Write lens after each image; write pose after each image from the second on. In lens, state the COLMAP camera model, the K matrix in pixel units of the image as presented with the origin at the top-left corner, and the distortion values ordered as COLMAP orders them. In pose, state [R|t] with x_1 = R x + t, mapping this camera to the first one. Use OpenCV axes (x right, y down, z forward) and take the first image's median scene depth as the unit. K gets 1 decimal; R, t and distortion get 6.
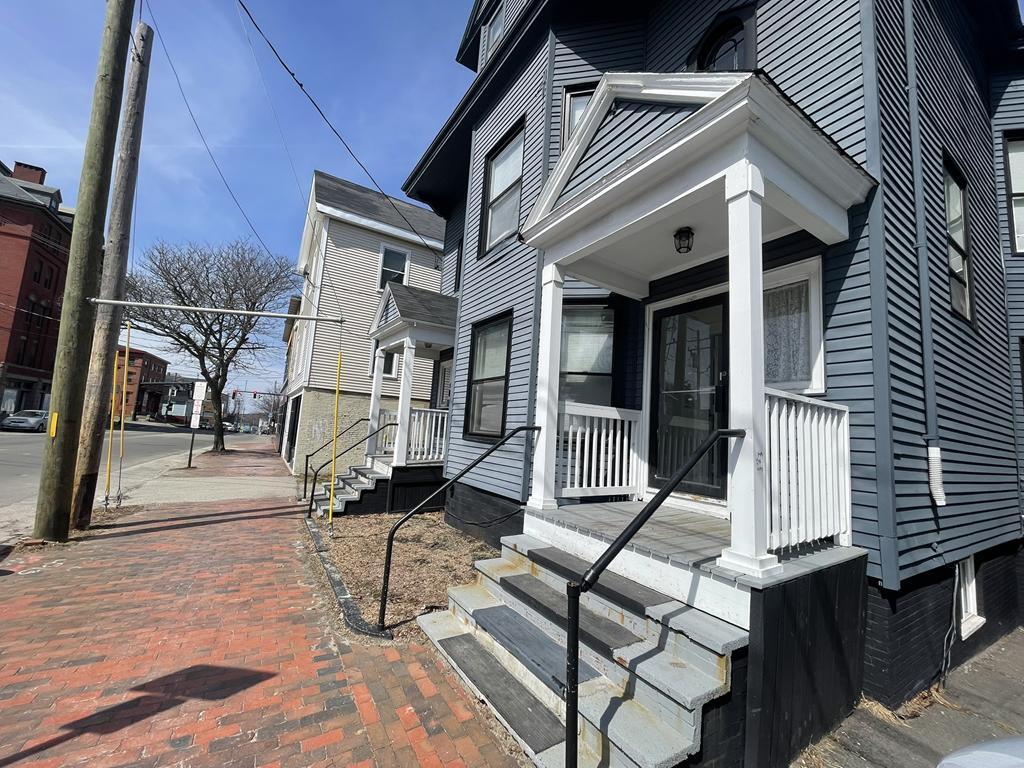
lens RADIAL K [[406.9, 0, 512.0], [0, 406.9, 384.0], [0, 0, 1]] dist [-0.001091, -0.000163]
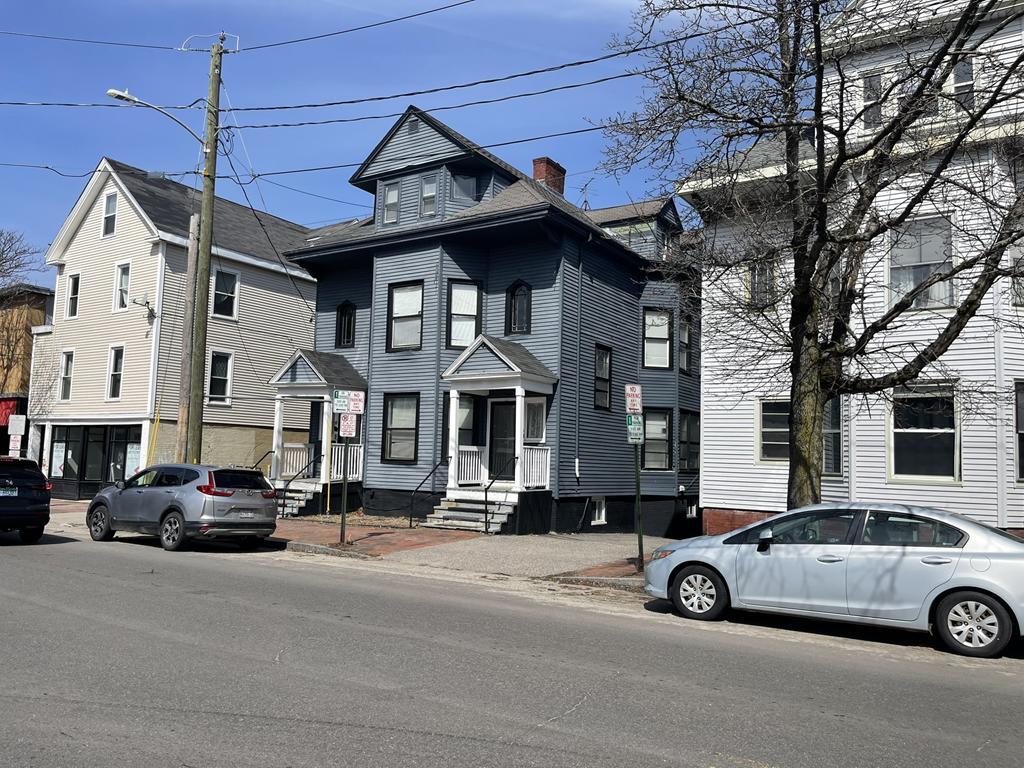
lens RADIAL K [[774.9, 0, 496.4], [0, 774.9, 383.6], [0, 0, 1]] dist [0.079385, -0.118891]
pose [[0.919146, -0.003163, 0.393904, -1.423559], [-0.014217, 0.999050, 0.041196, -0.498200], [-0.393660, -0.043465, 0.918228, -3.189457]]
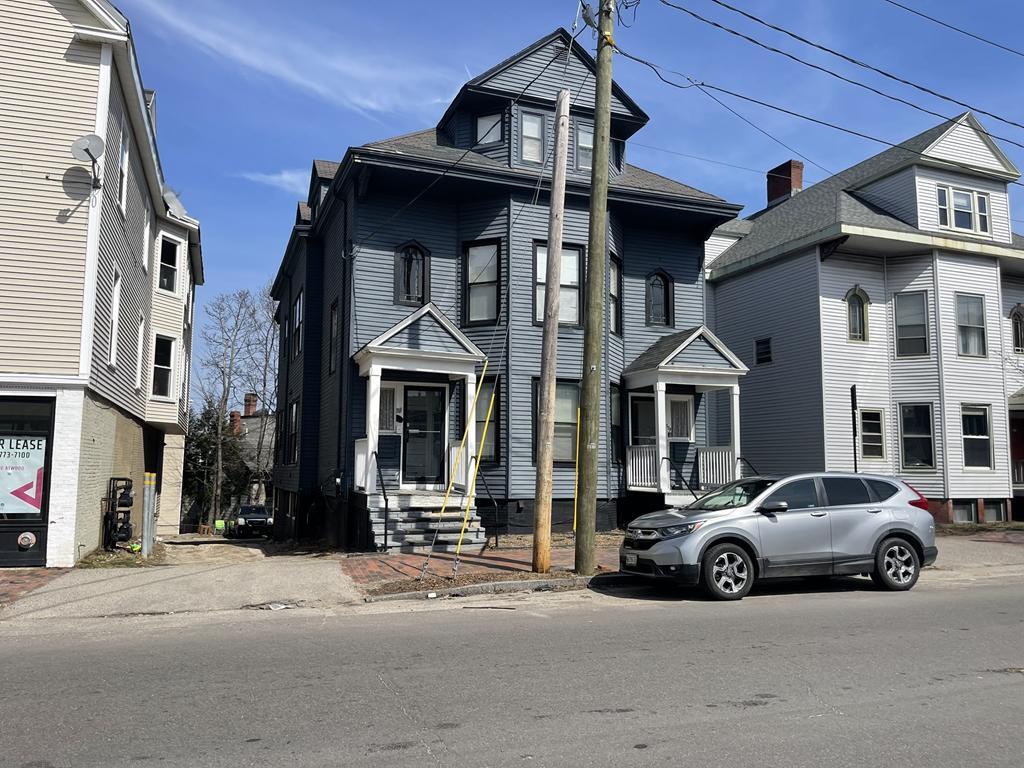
lens RADIAL K [[774.9, 0, 496.4], [0, 774.9, 383.6], [0, 0, 1]] dist [0.079385, -0.118891]
pose [[0.216771, 0.040493, 0.975382, -3.920755], [-0.112739, 0.993493, -0.016189, -0.113423], [-0.969691, -0.106455, 0.219925, 0.892115]]
